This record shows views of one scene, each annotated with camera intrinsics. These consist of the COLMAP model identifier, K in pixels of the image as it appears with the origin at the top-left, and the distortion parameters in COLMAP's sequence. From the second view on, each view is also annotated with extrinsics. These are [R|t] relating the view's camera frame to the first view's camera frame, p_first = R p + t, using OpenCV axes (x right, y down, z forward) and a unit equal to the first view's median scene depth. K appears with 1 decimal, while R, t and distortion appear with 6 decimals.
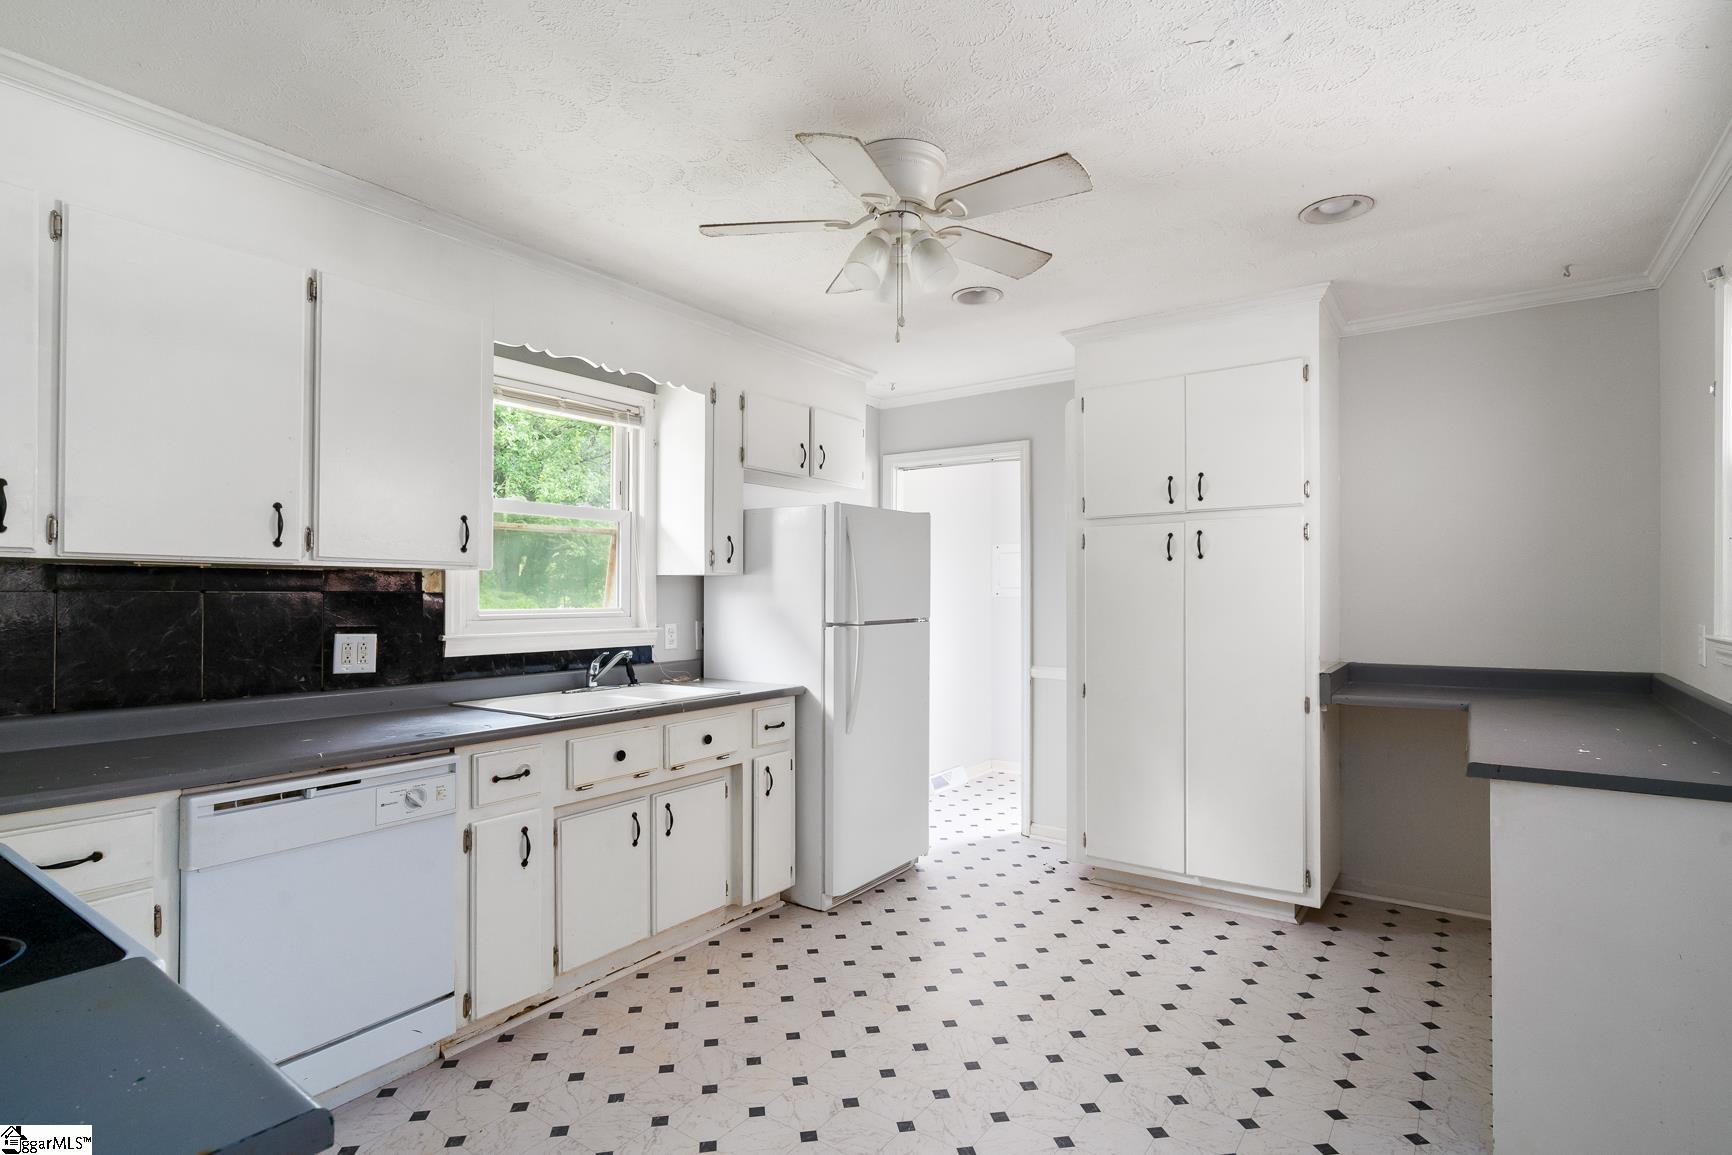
lens RADIAL K [[852.6, 0, 866.0], [0, 852.6, 577.5], [0, 0, 1]] dist [-0.003611, -0.000283]
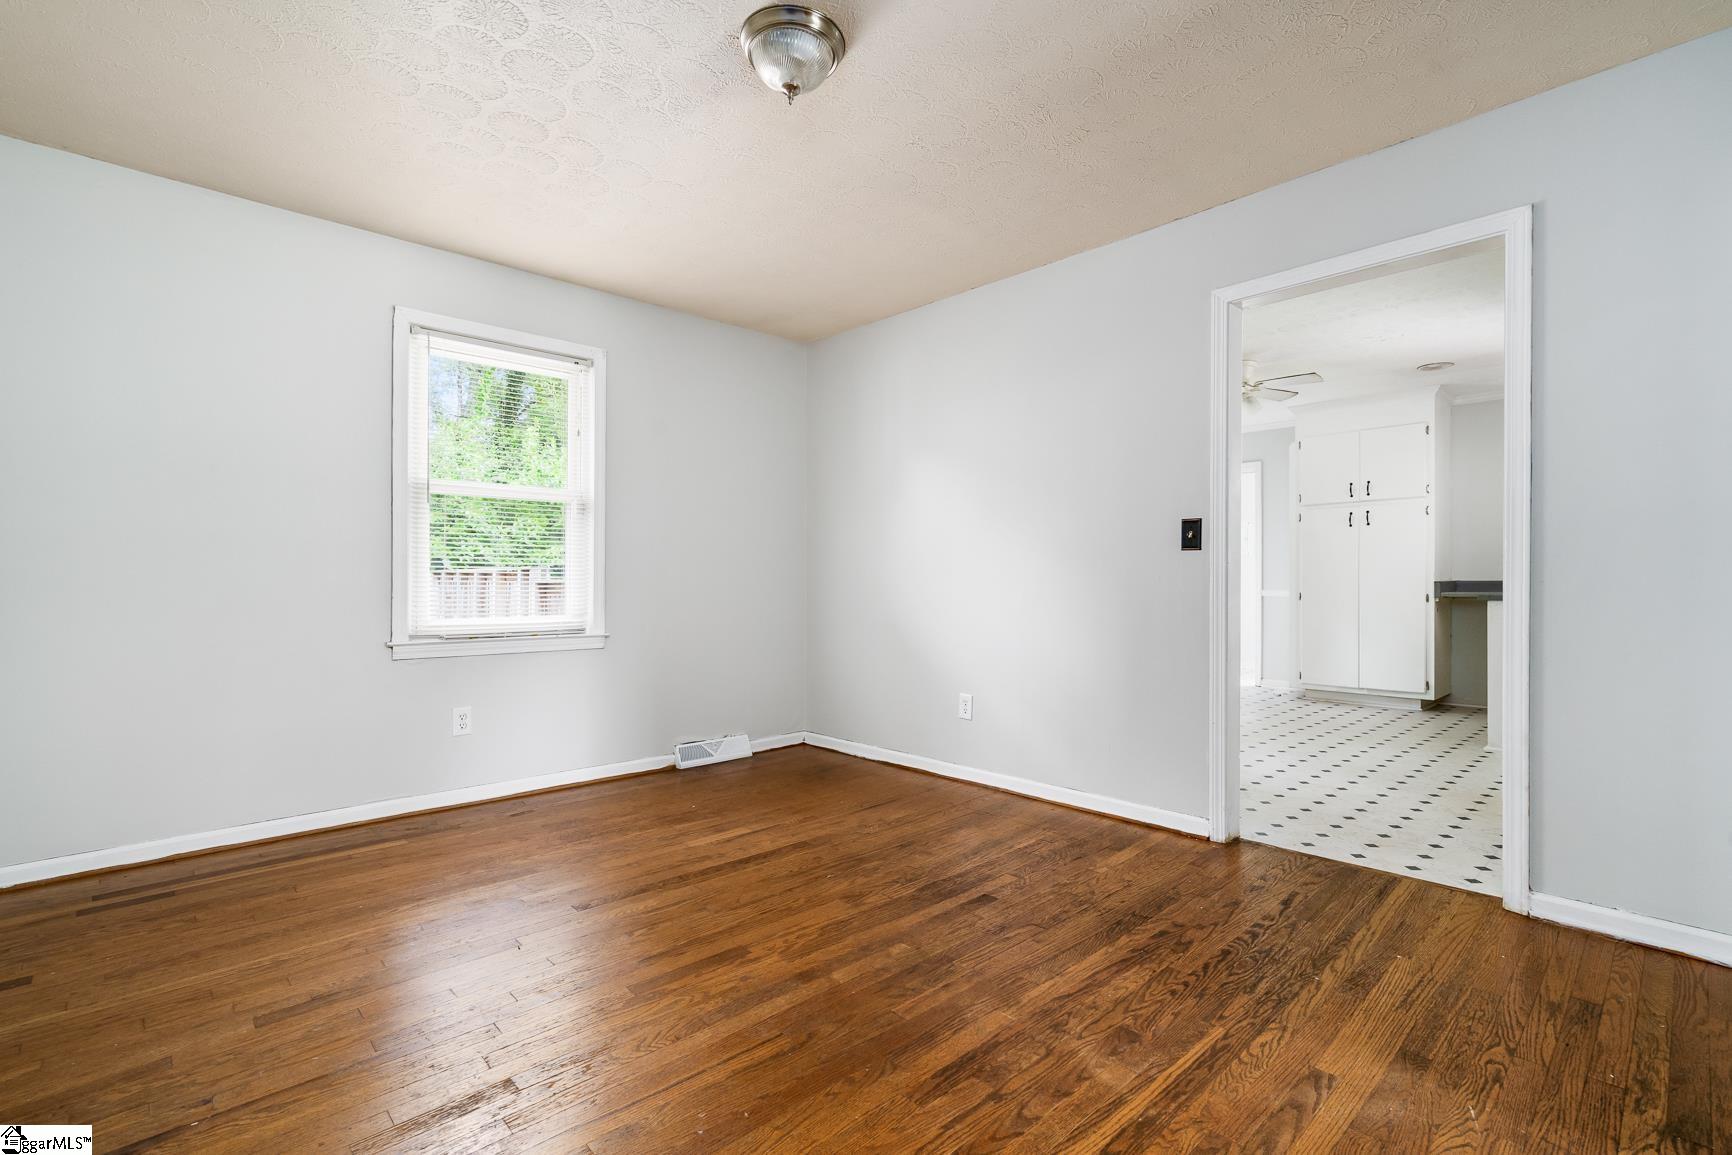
lens RADIAL K [[784.0, 0, 866.0], [0, 784.0, 577.5], [0, 0, 1]] dist [-0.002736, -0.000362]
pose [[0.979194, -0.002835, -0.202905, -0.437816], [0.006324, 0.999843, 0.016549, 0.071426], [0.202826, -0.017488, 0.979059, -1.172797]]
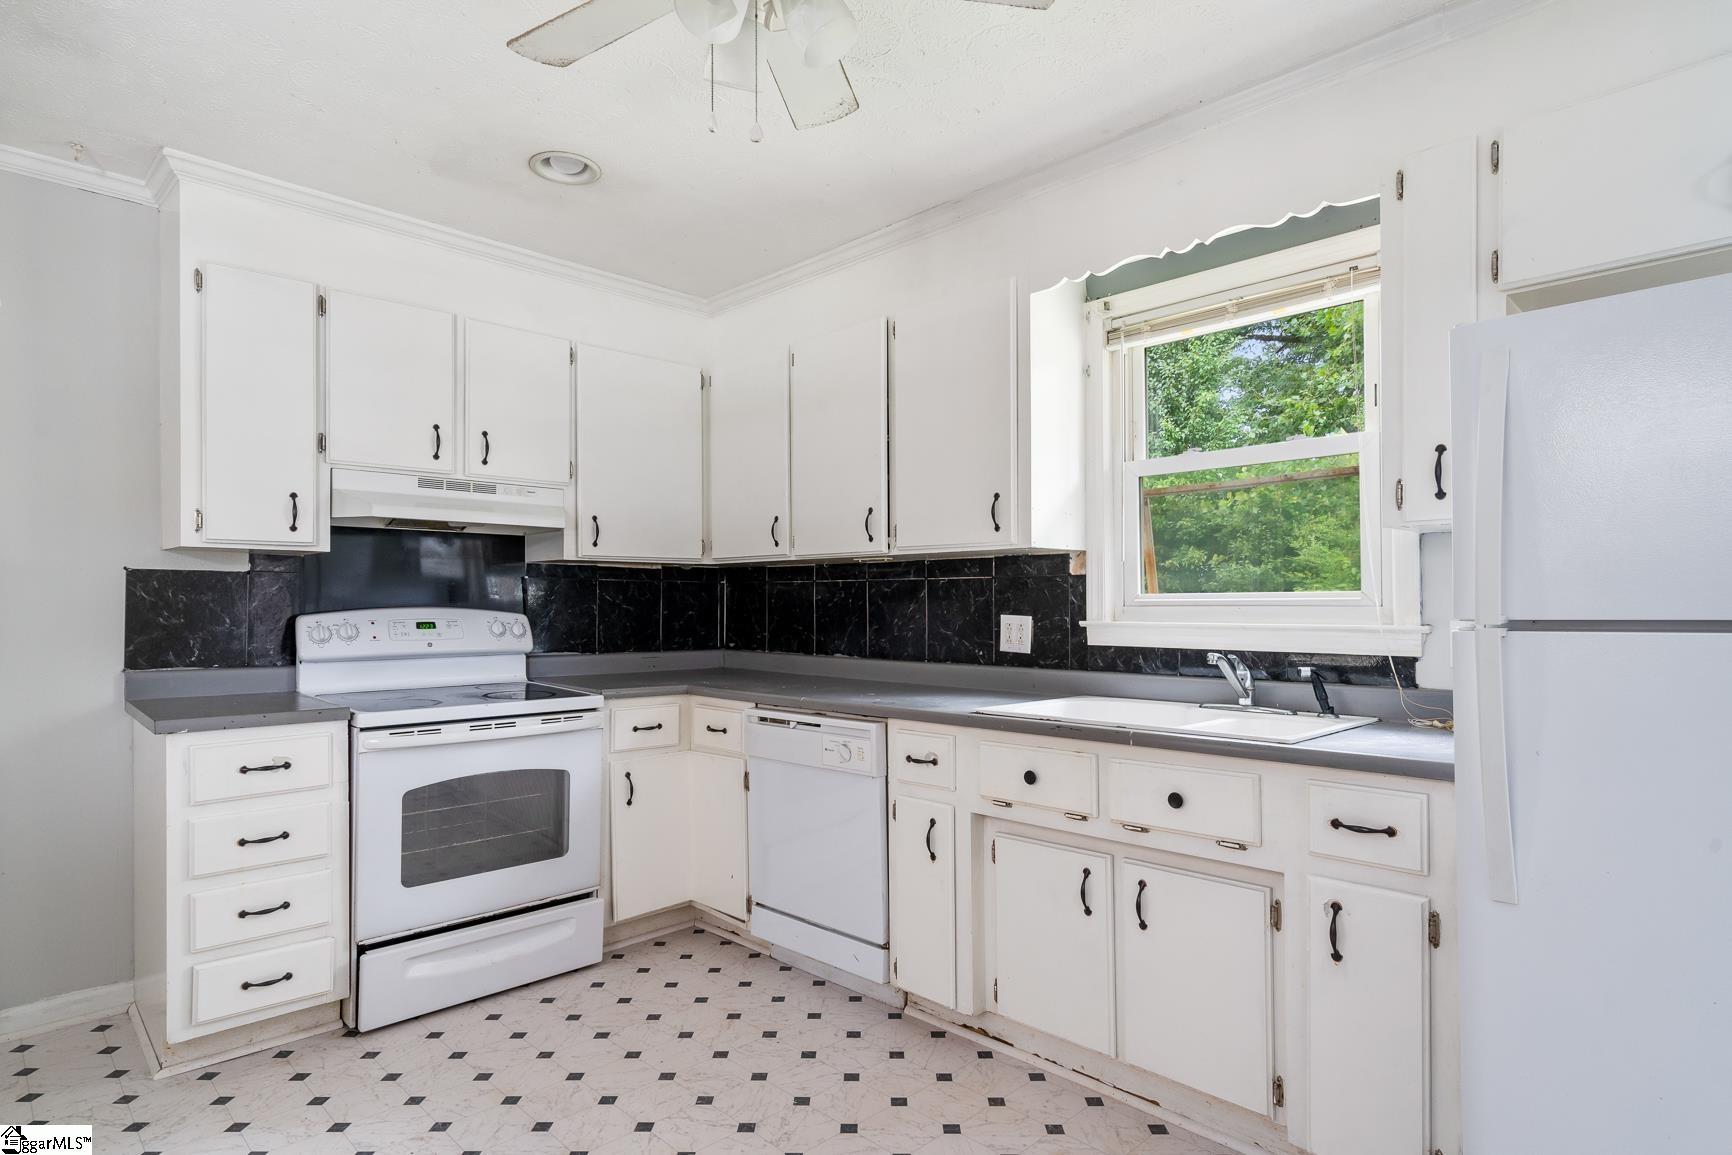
lens RADIAL K [[930.5, 0, 860.6], [0, 930.5, 595.7], [0, 0, 1]] dist [0.001515, -0.000158]
pose [[-0.172862, -0.010892, -0.984886, 0.537888], [0.021305, 0.999664, -0.014795, 0.050428], [0.984716, -0.023540, -0.172572, 0.939705]]
